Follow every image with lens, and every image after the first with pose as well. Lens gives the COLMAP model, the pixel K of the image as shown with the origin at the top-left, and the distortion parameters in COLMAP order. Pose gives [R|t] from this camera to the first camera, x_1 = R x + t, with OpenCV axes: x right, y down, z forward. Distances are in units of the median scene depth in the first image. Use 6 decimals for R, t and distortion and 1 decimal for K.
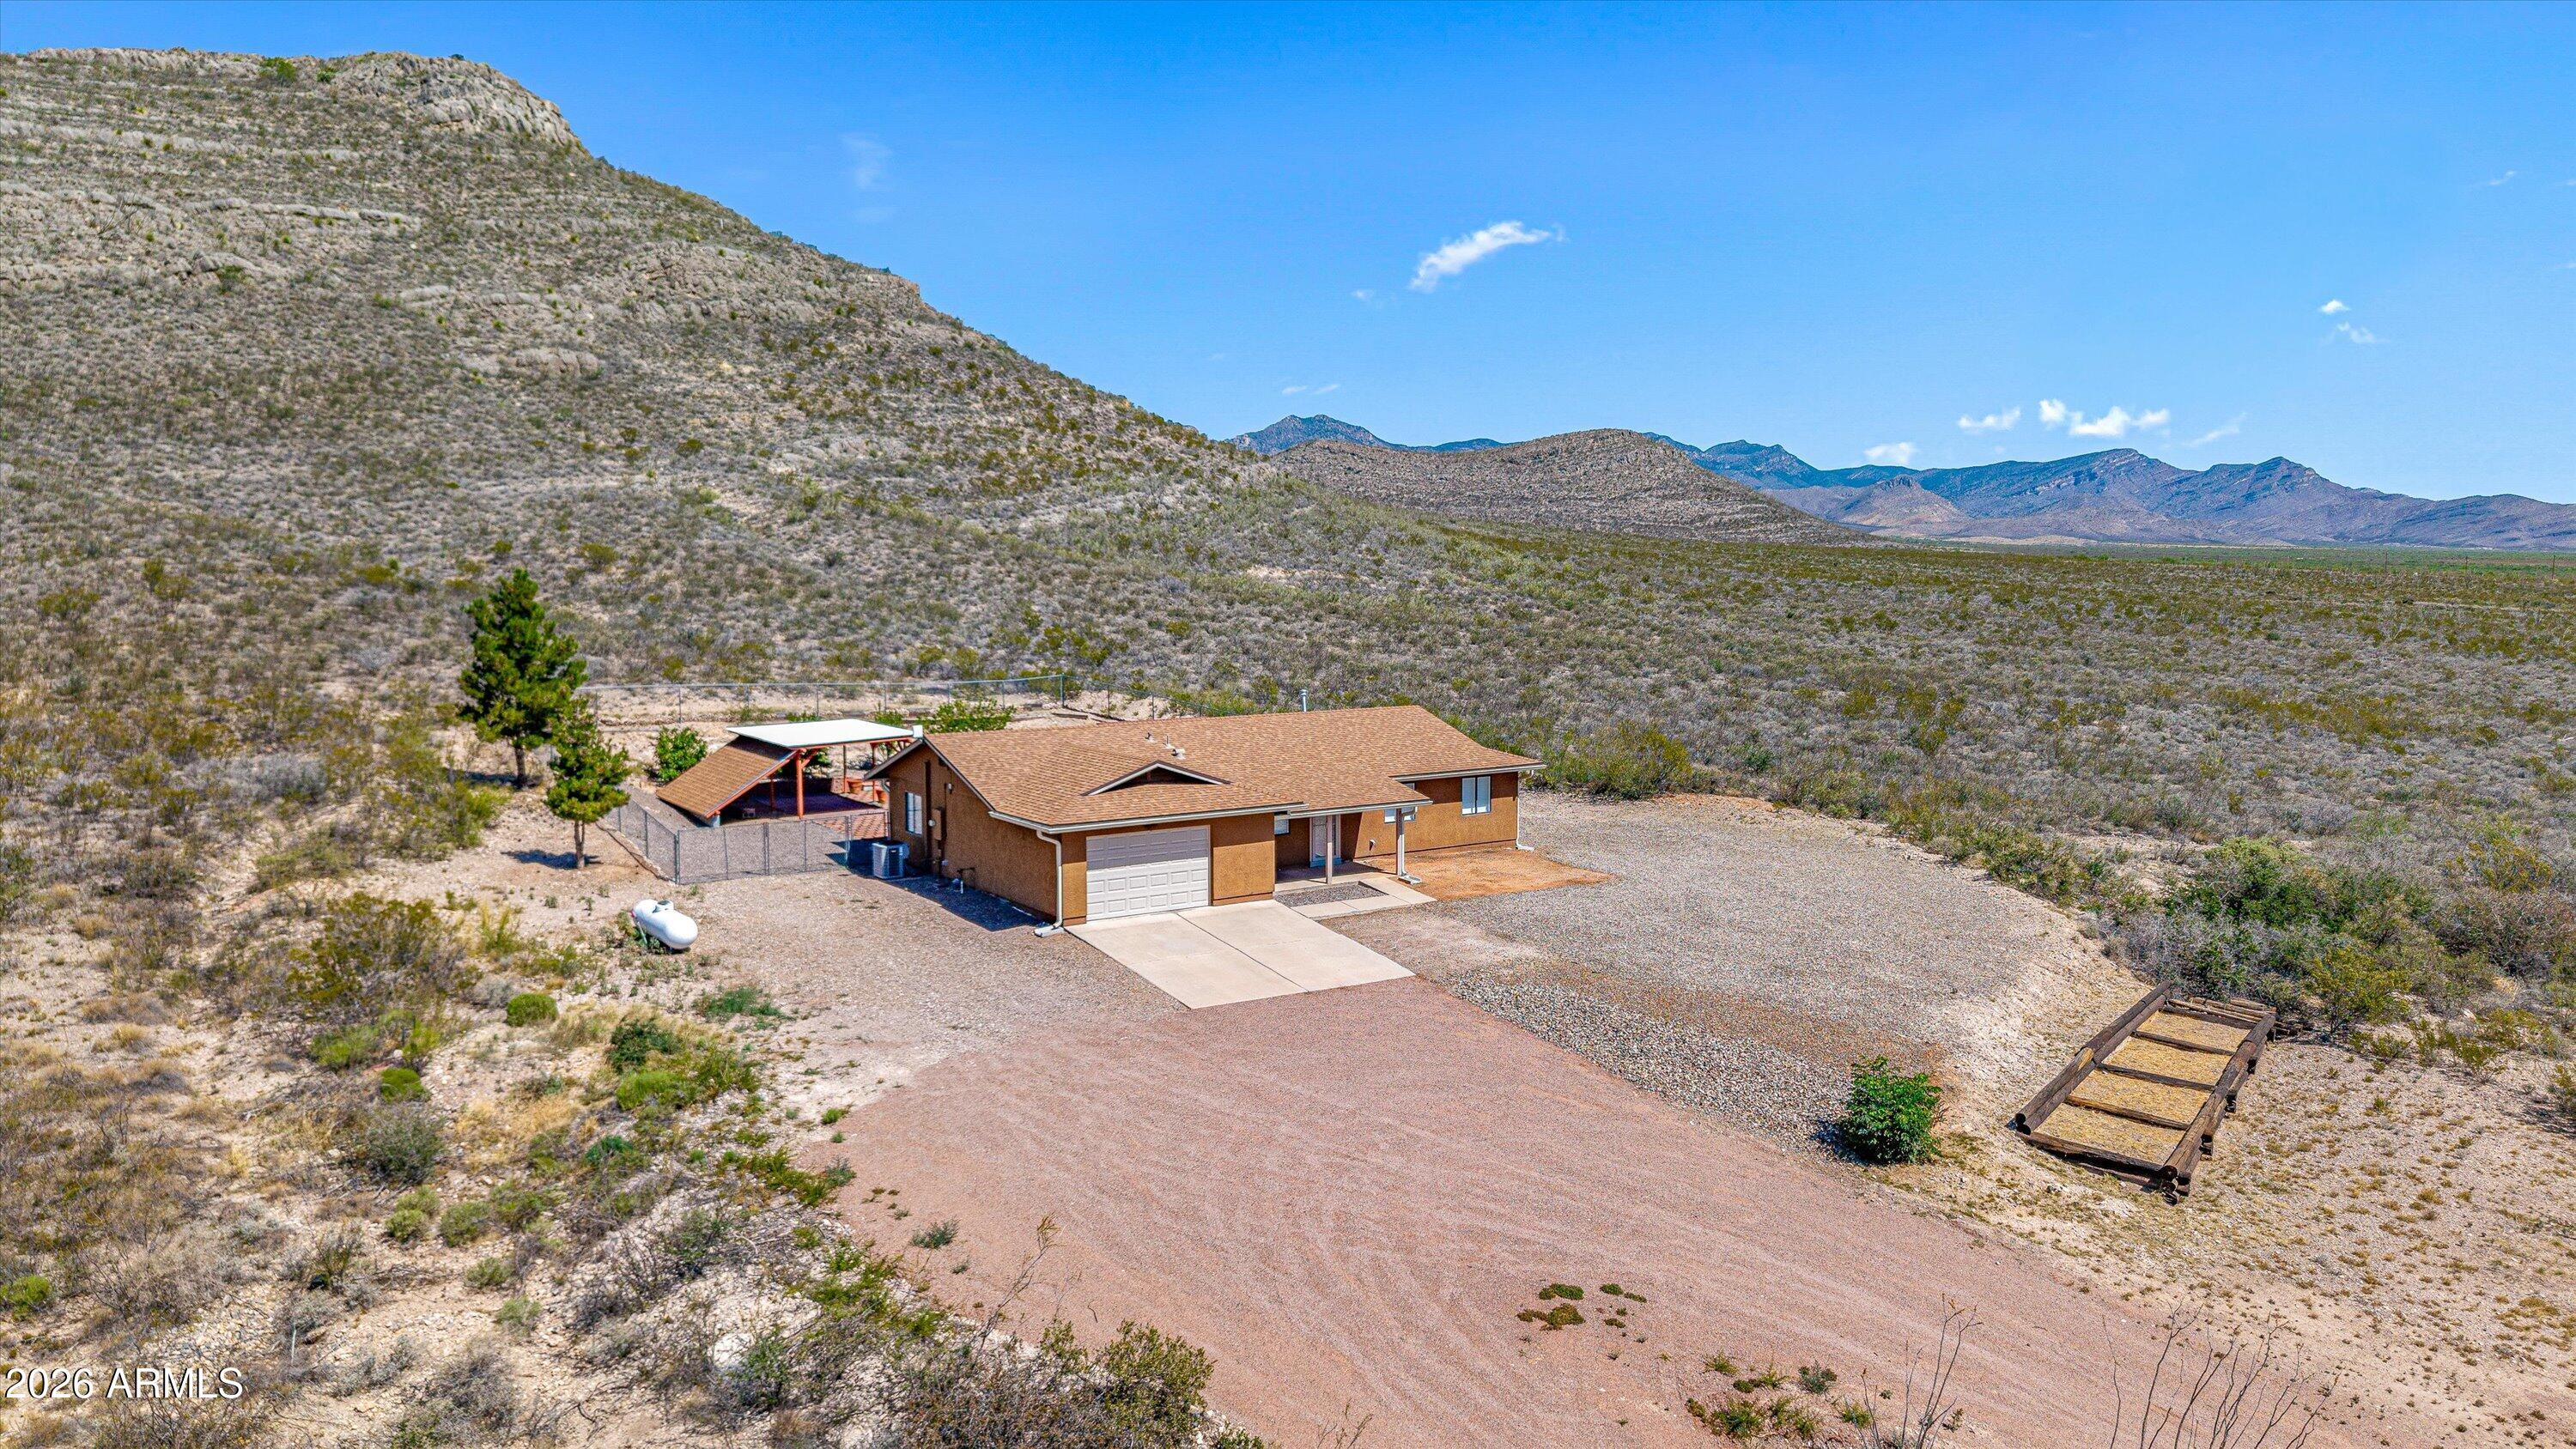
lens RADIAL K [[1699.4, 0, 1288.0], [0, 1699.4, 724.5], [0, 0, 1]] dist [0.002394, -0.013971]
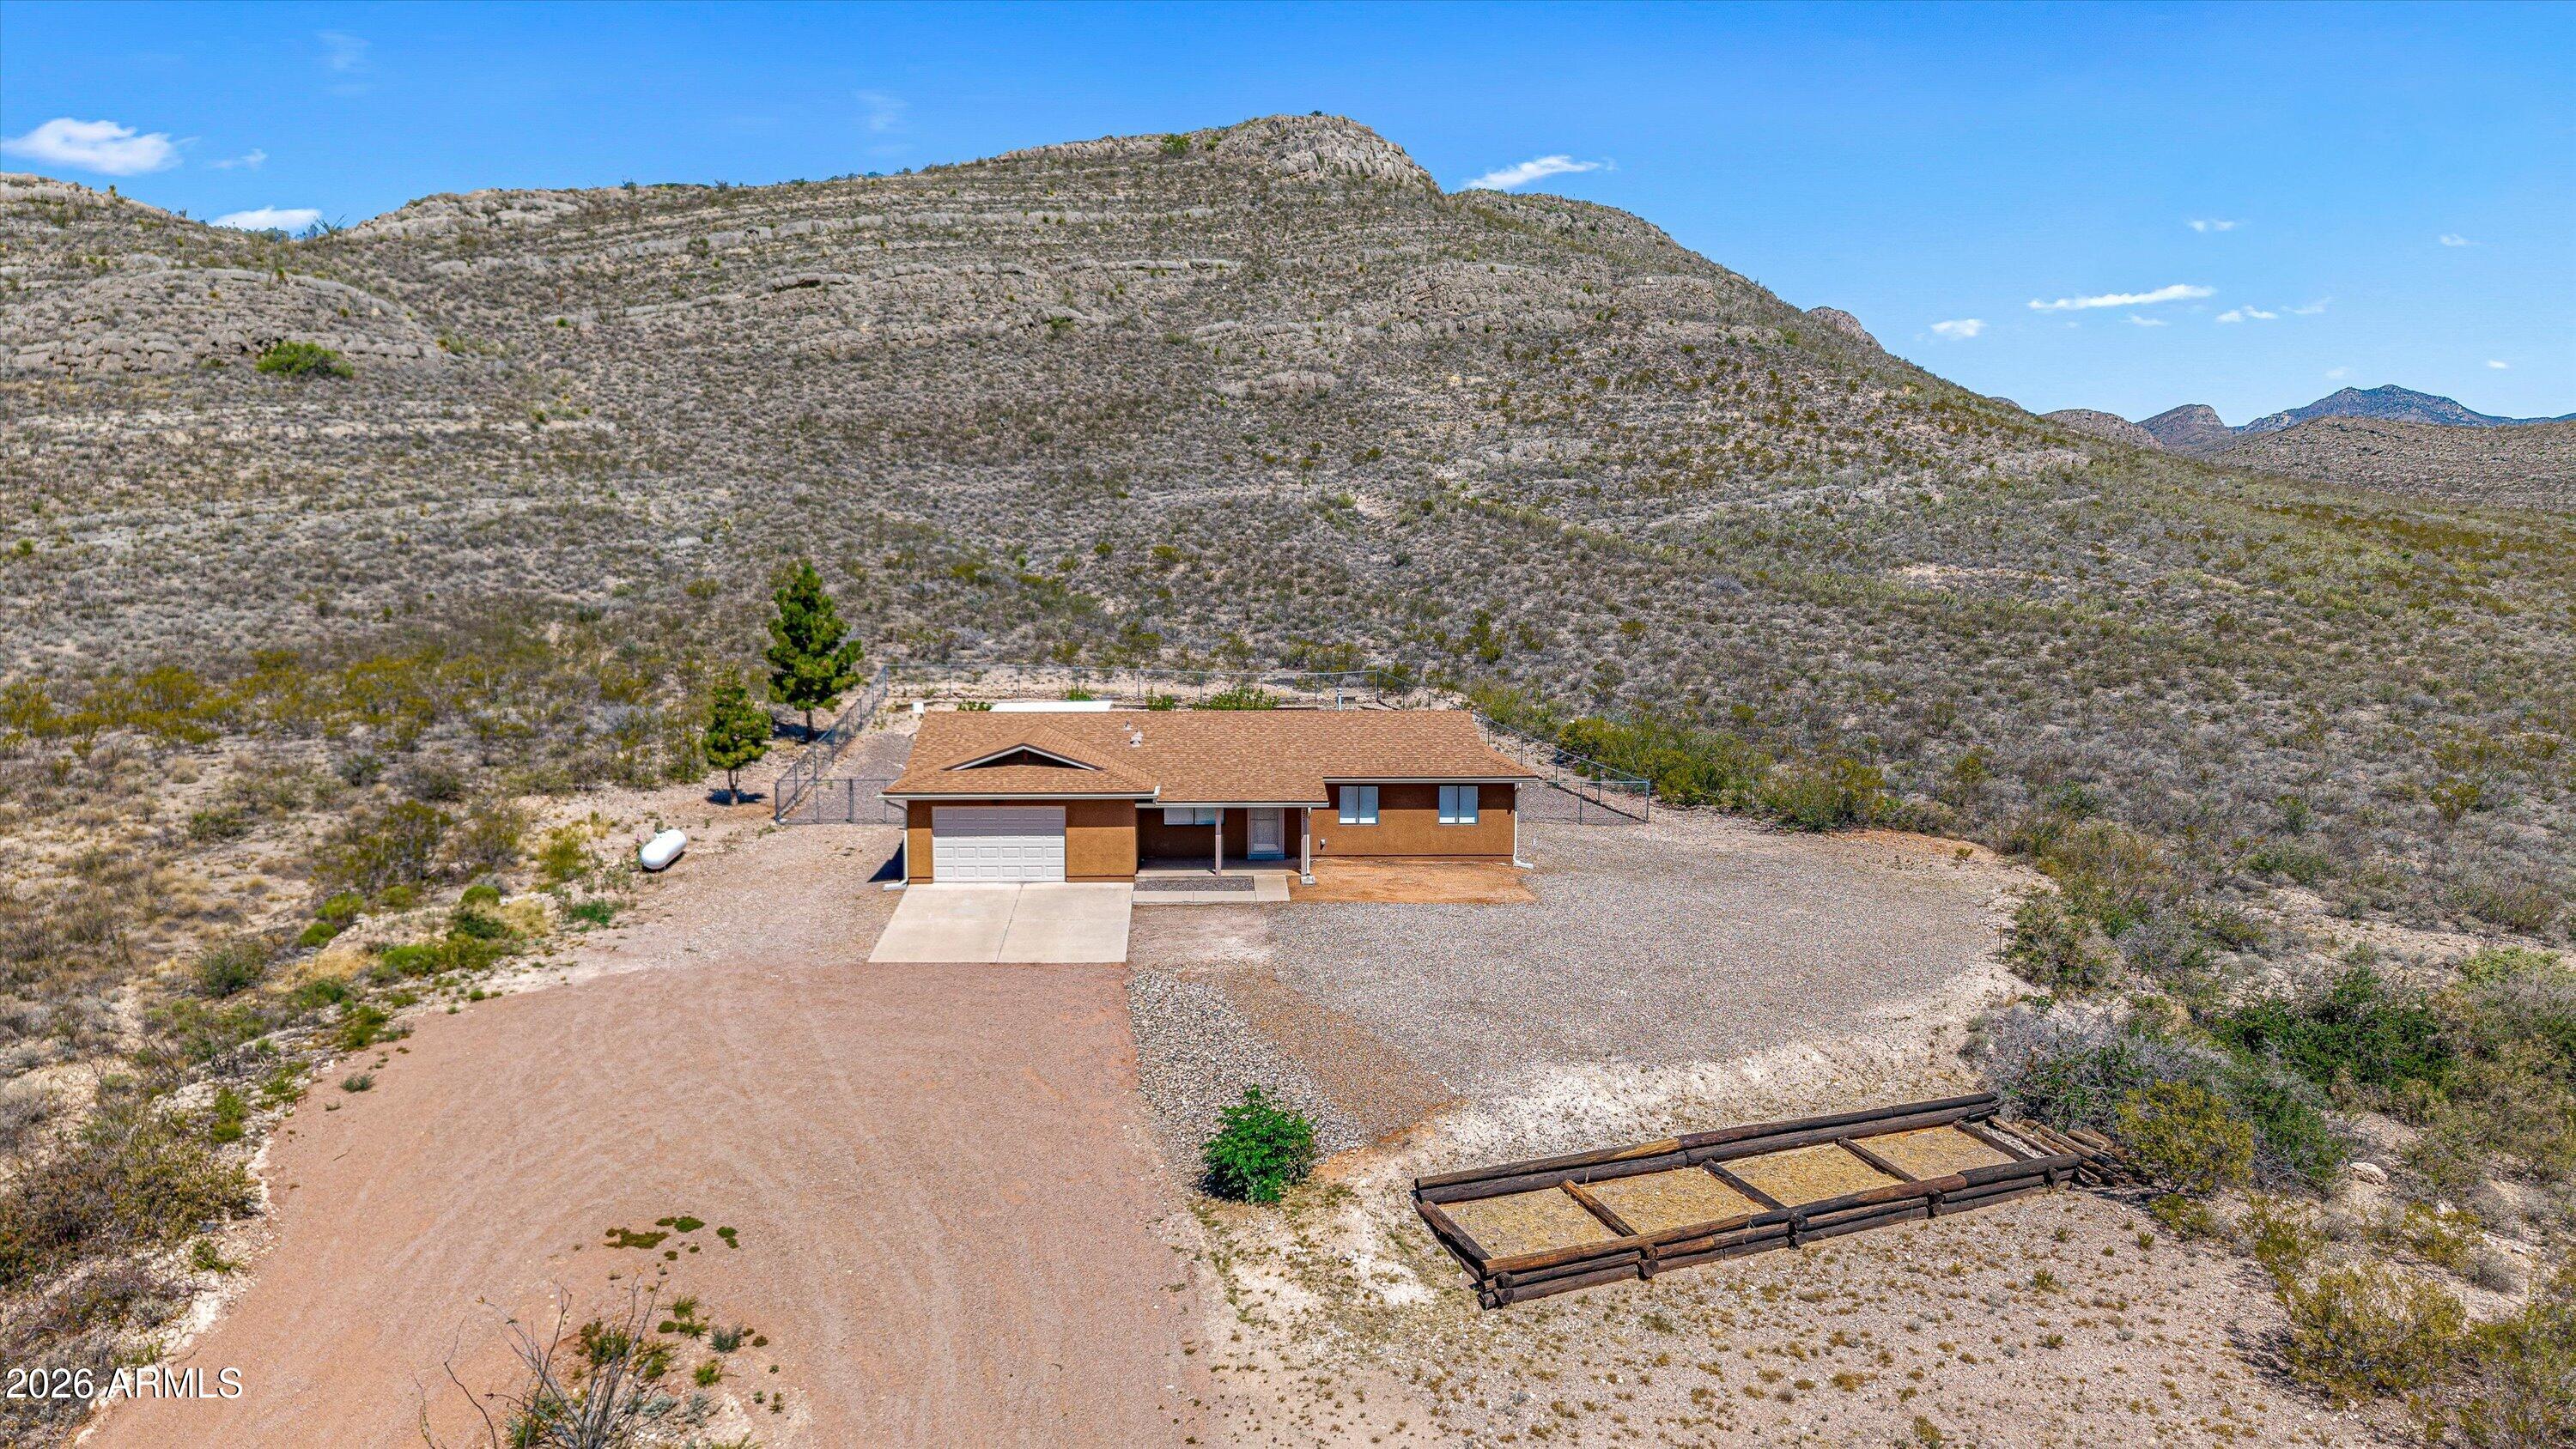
lens RADIAL K [[1699.4, 0, 1288.0], [0, 1699.4, 724.5], [0, 0, 1]] dist [0.002394, -0.013971]
pose [[0.861018, 0.050443, -0.506066, 0.151861], [-0.050353, 0.998635, 0.013870, -0.003590], [0.506075, 0.013539, 0.862383, 0.035508]]
